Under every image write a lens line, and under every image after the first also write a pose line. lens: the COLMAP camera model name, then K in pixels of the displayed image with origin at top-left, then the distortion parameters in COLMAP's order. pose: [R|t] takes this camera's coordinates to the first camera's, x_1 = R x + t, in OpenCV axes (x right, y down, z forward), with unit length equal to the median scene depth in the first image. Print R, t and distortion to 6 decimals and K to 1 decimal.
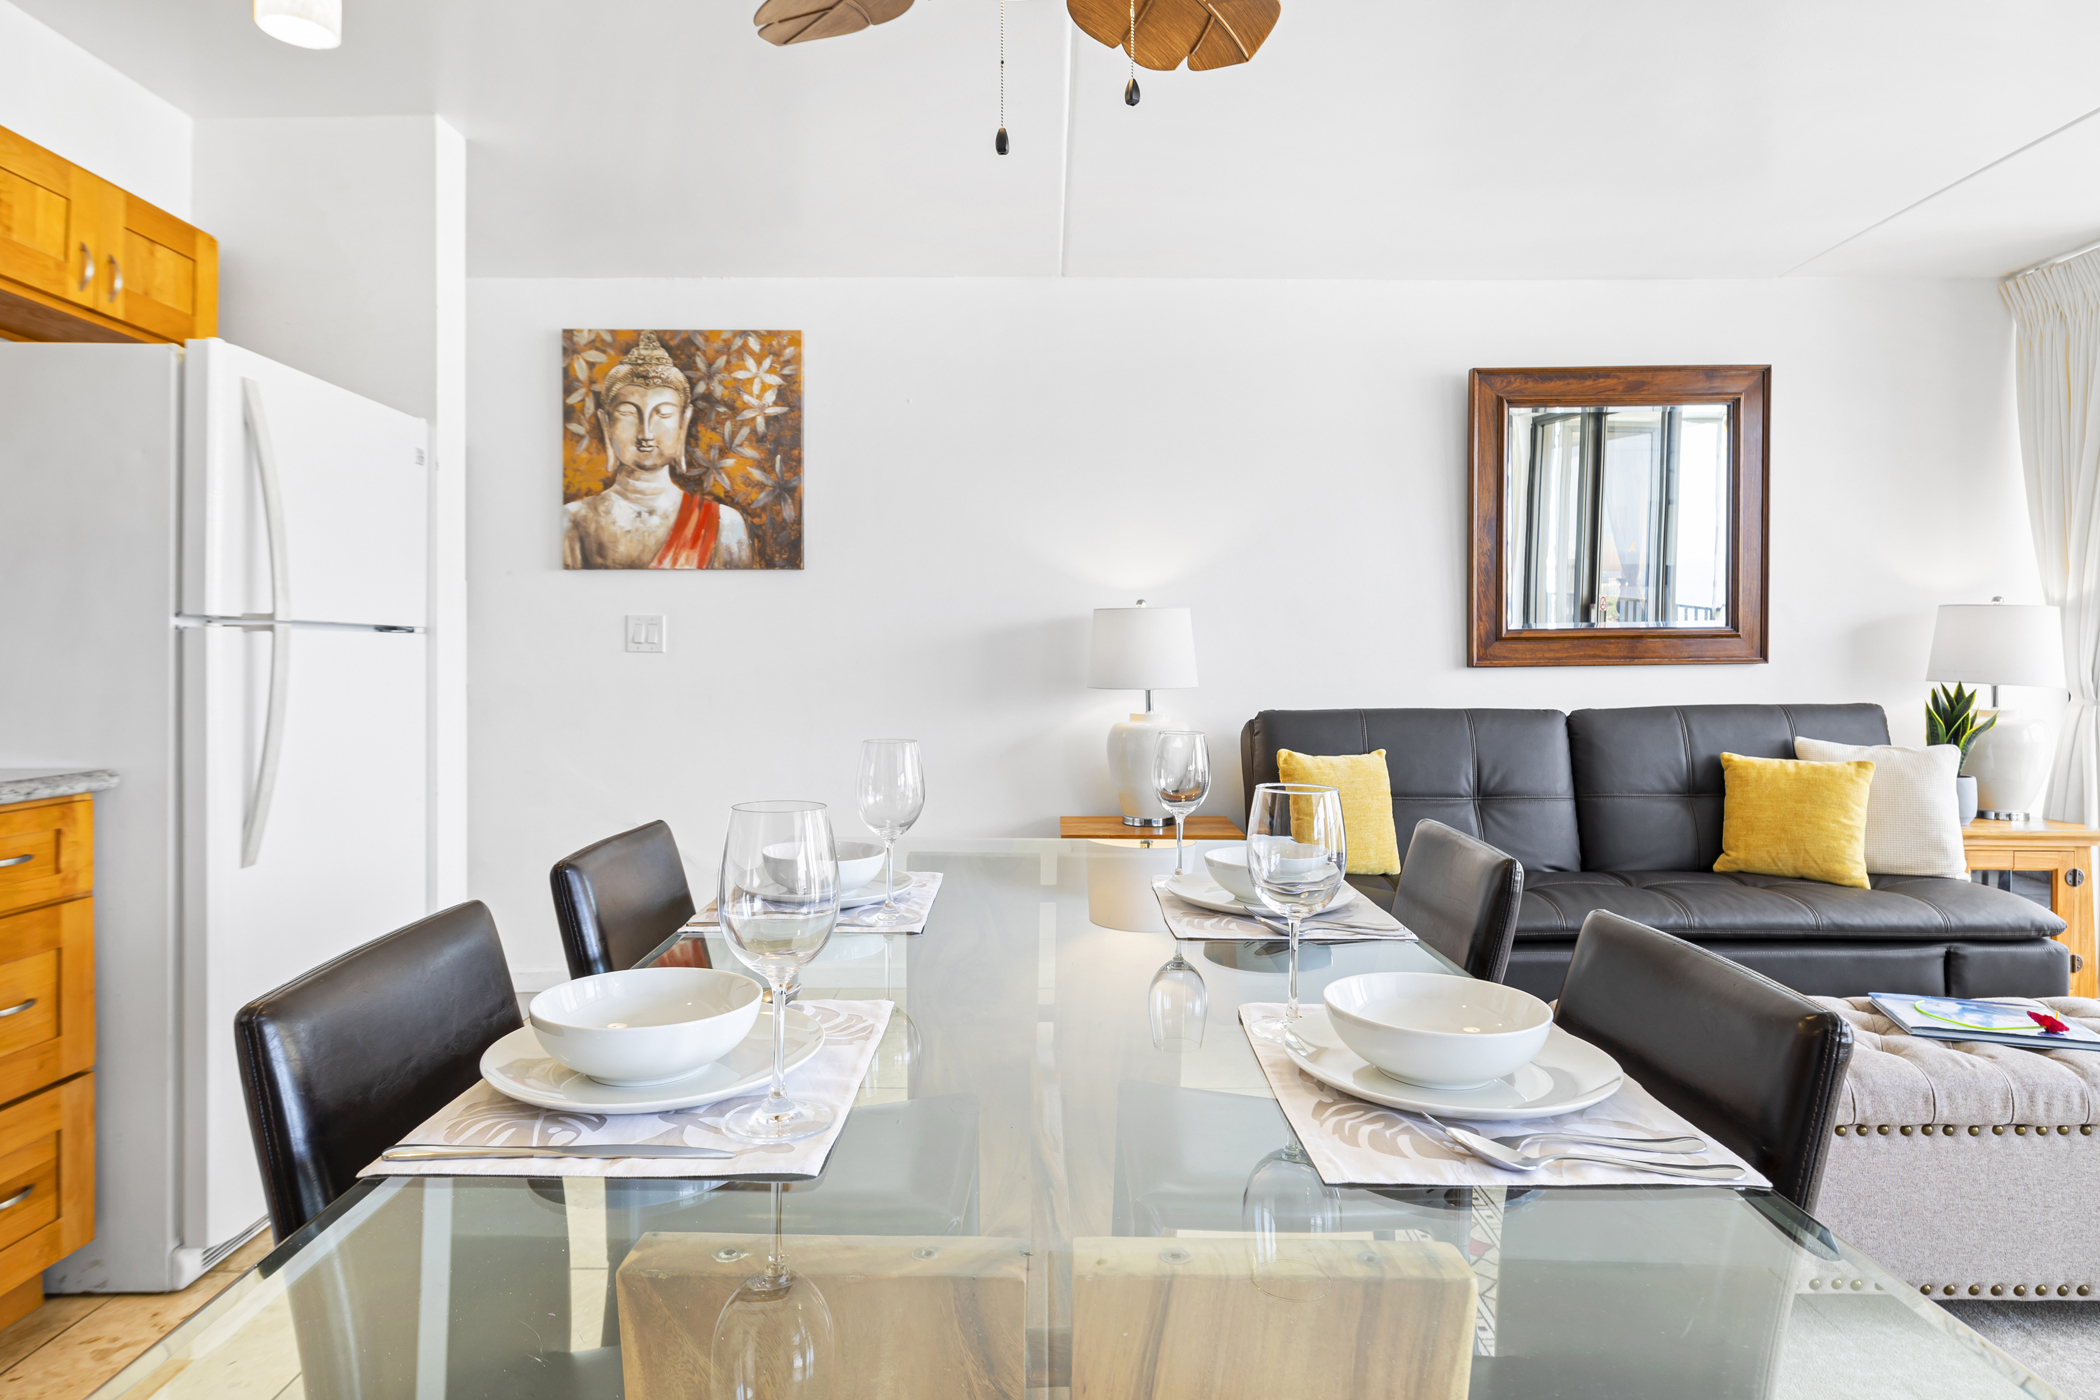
lens RADIAL K [[1194.0, 0, 1056.5], [0, 1194.0, 656.1], [0, 0, 1]] dist [-0.002129, 0.000465]
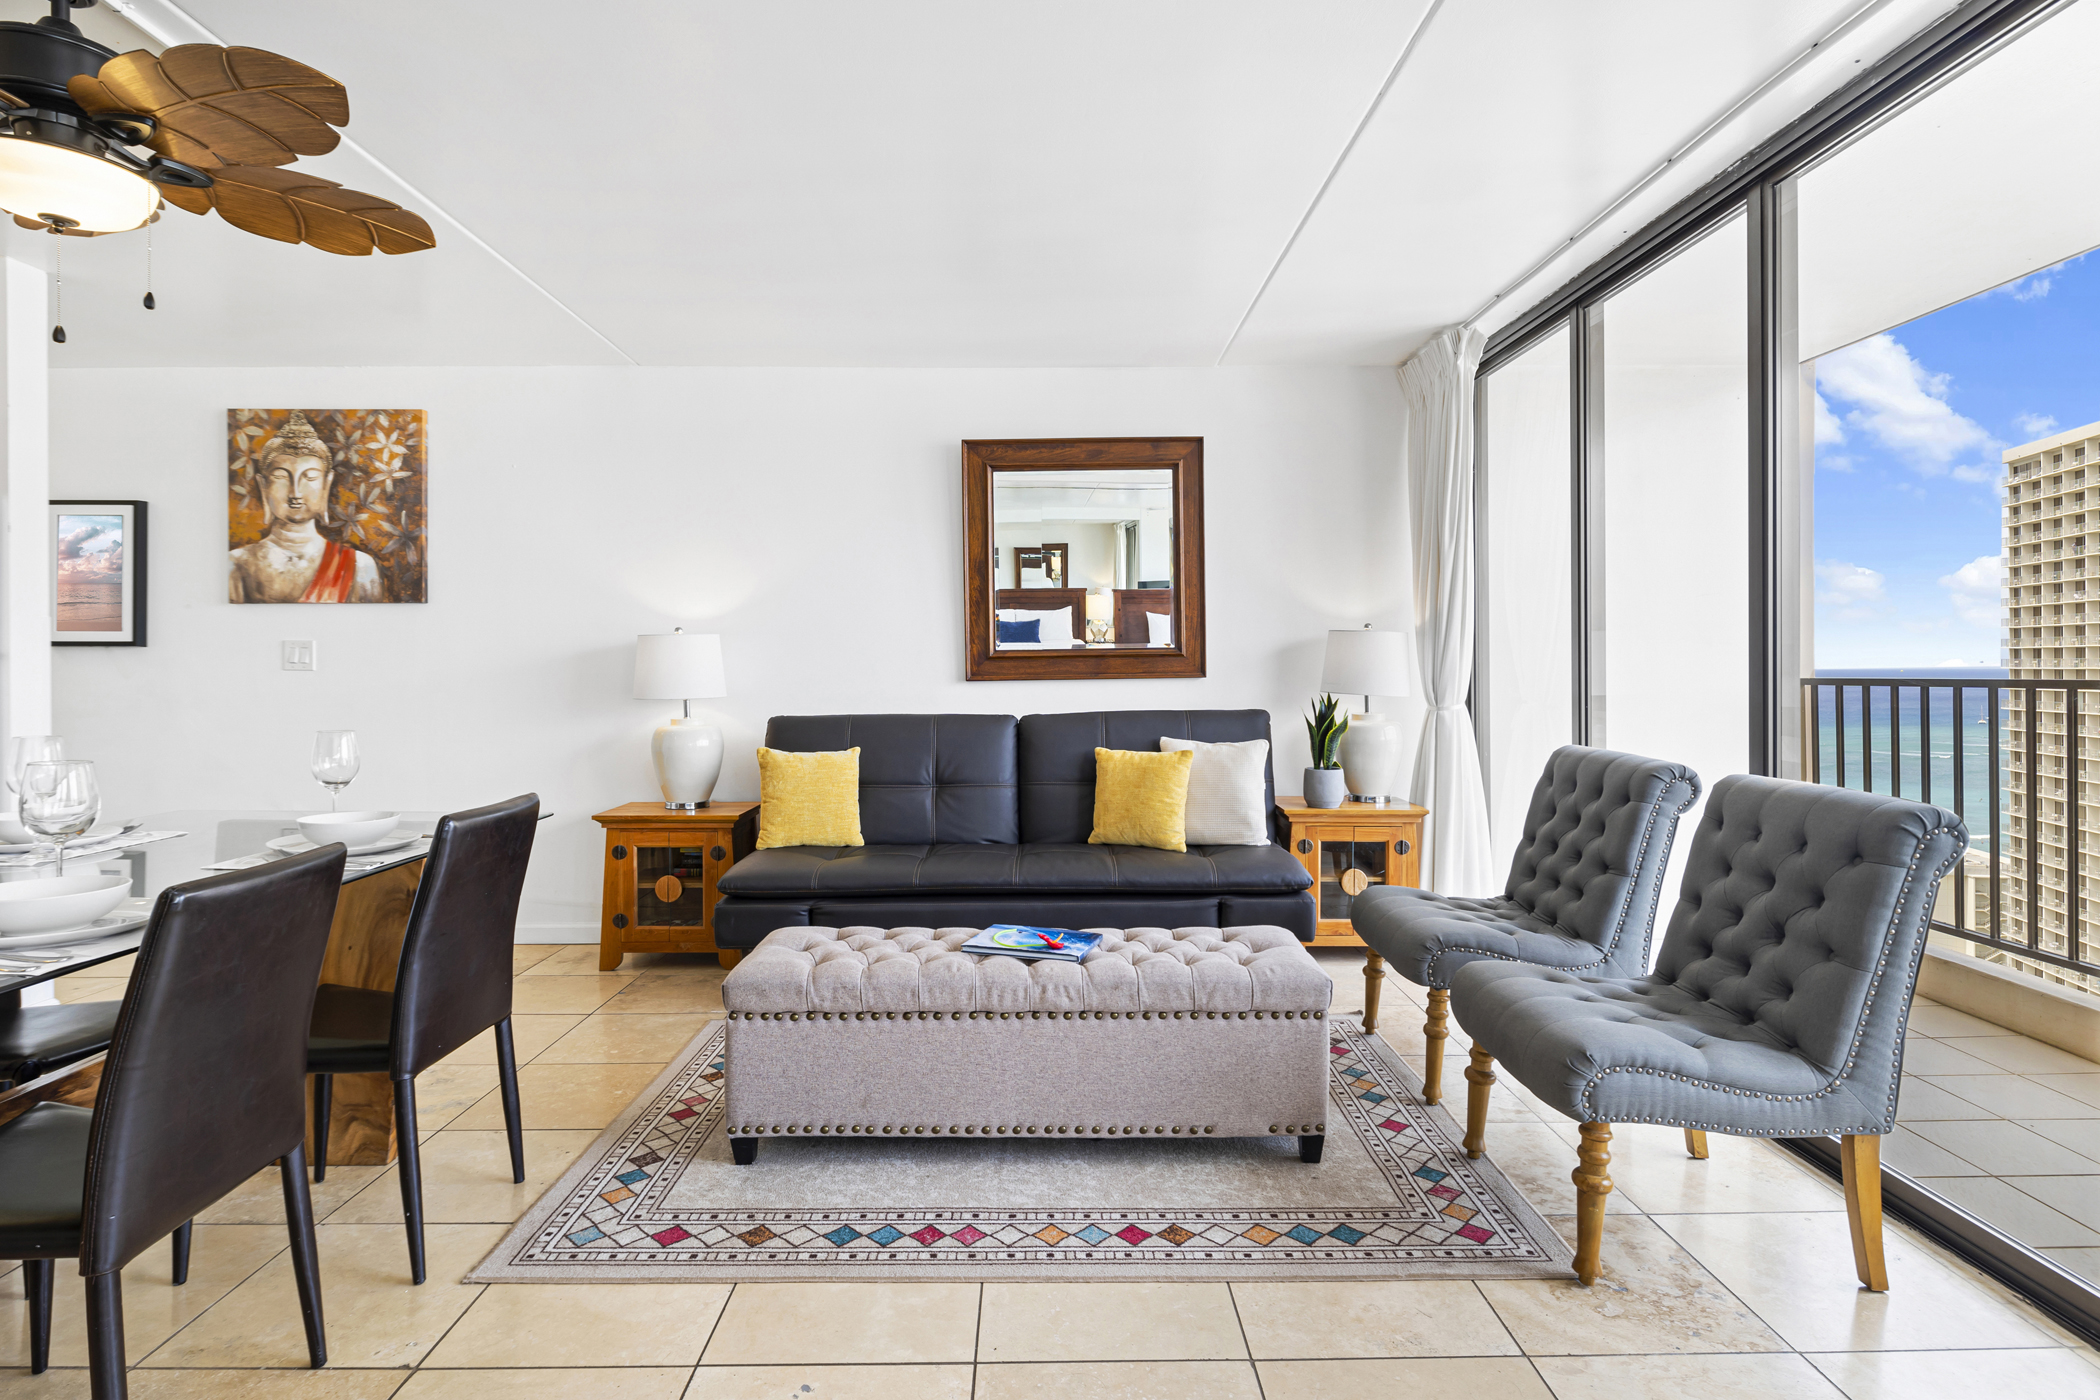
lens RADIAL K [[1094.9, 0, 1056.3], [0, 1094.9, 669.2], [0, 0, 1]] dist [-0.004036, 0.000826]
pose [[0.999964, -0.002476, 0.008149, 0.433260], [0.002462, 0.999995, 0.001756, -0.004496], [-0.008154, -0.001736, 0.999965, -0.137644]]
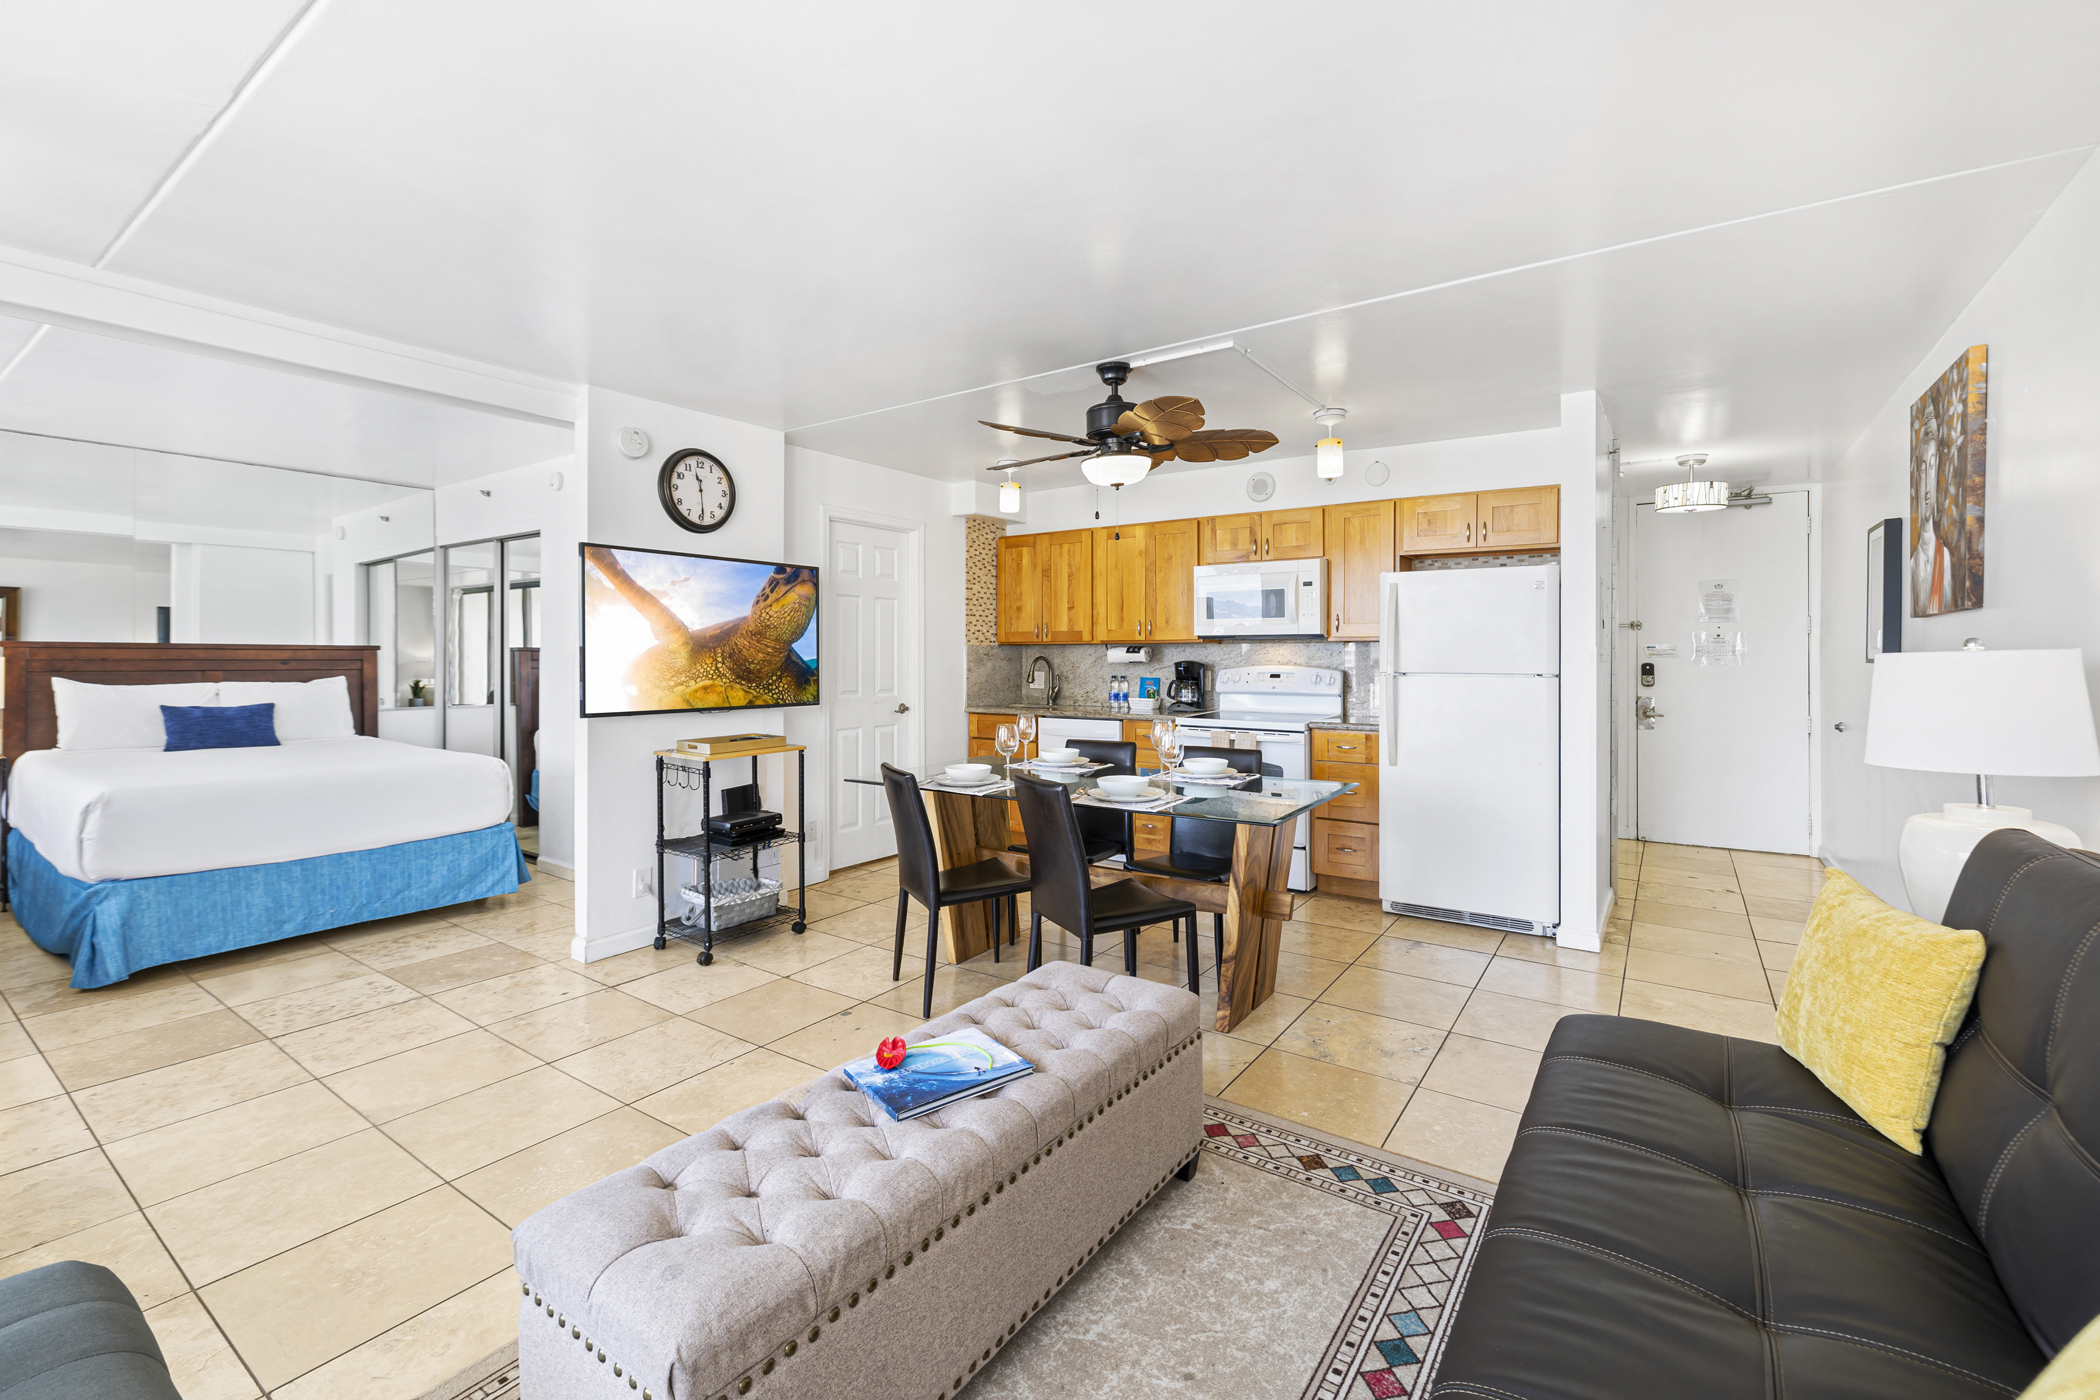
lens RADIAL K [[893.7, 0, 1041.7], [0, 893.7, 656.5], [0, 0, 1]] dist [-0.001015, -0.000291]
pose [[-0.583349, -0.002000, -0.812219, 0.755053], [0.000383, 0.999996, -0.002738, -0.034055], [0.812221, -0.001908, -0.583346, 0.823809]]
